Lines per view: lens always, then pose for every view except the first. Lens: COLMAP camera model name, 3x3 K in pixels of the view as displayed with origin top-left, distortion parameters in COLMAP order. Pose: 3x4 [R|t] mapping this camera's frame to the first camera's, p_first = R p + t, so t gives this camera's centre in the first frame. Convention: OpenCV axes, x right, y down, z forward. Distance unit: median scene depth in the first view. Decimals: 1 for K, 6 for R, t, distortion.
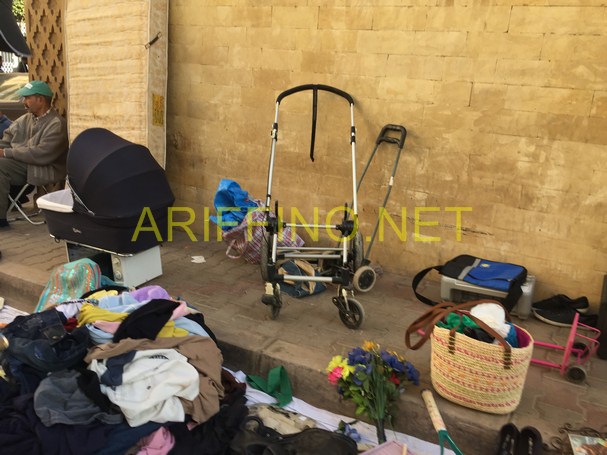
lens RADIAL K [[530.2, 0, 302.0], [0, 530.2, 228.2], [0, 0, 1]] dist [0.043186, -0.030202]
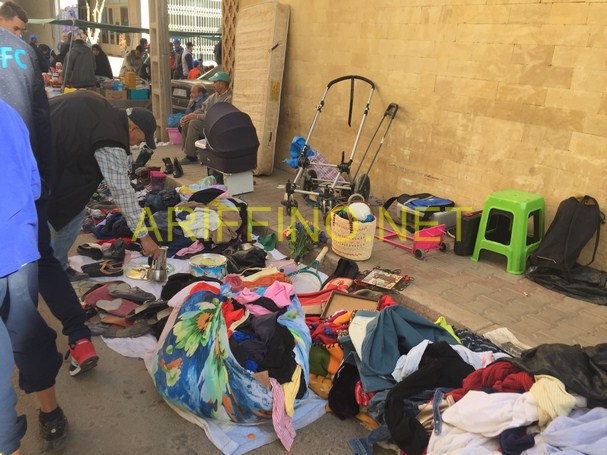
lens RADIAL K [[530.2, 0, 304.5], [0, 530.2, 227.1], [0, 0, 1]] dist [0.043186, -0.030202]
pose [[0.903278, 0.116599, -0.412908, 0.640606], [-0.101604, 0.993123, 0.058175, 0.094877], [0.416852, -0.010595, 0.908913, -0.494131]]
